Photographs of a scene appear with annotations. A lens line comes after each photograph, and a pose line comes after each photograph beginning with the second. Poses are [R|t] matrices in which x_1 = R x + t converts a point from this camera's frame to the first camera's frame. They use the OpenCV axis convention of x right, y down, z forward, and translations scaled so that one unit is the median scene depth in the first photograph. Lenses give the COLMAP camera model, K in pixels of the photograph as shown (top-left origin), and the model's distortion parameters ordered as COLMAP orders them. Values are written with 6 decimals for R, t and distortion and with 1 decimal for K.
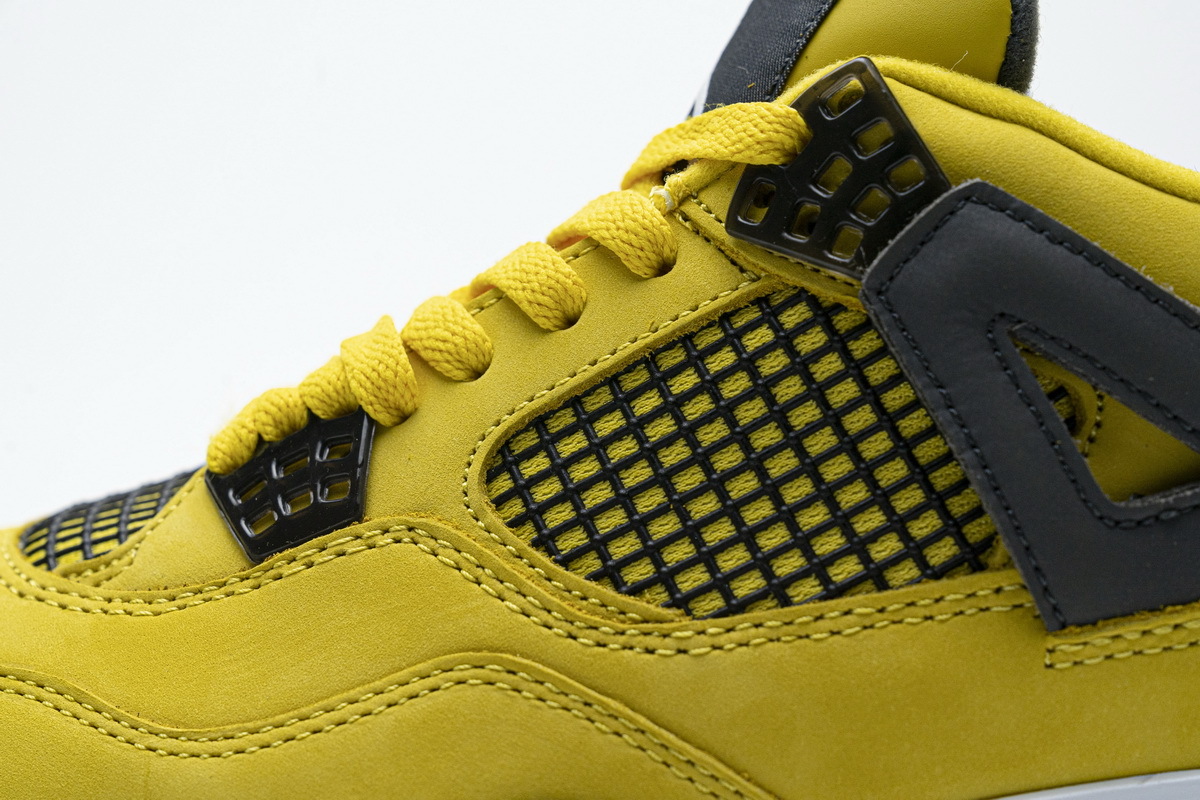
lens RADIAL K [[2402.7, 0, 599.4], [0, 2402.7, 398.2], [0, 0, 1]] dist [0.010905, 0.000000]
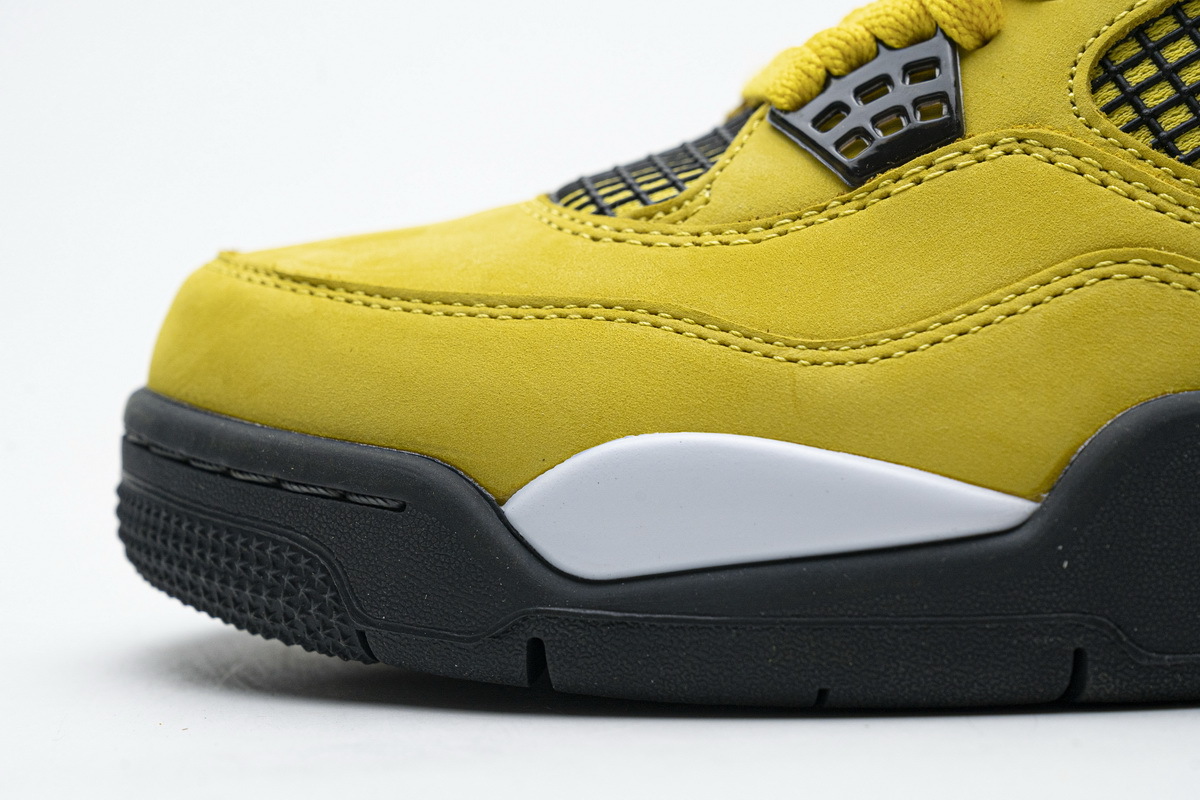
lens RADIAL K [[2402.7, 0, 600.7], [0, 2402.7, 401.7], [0, 0, 1]] dist [0.010905, 0.000000]
pose [[0.997196, -0.038648, 0.064074, -0.319081], [0.037852, 0.999191, 0.013589, 0.141965], [-0.064547, -0.011126, 0.997853, 0.015291]]
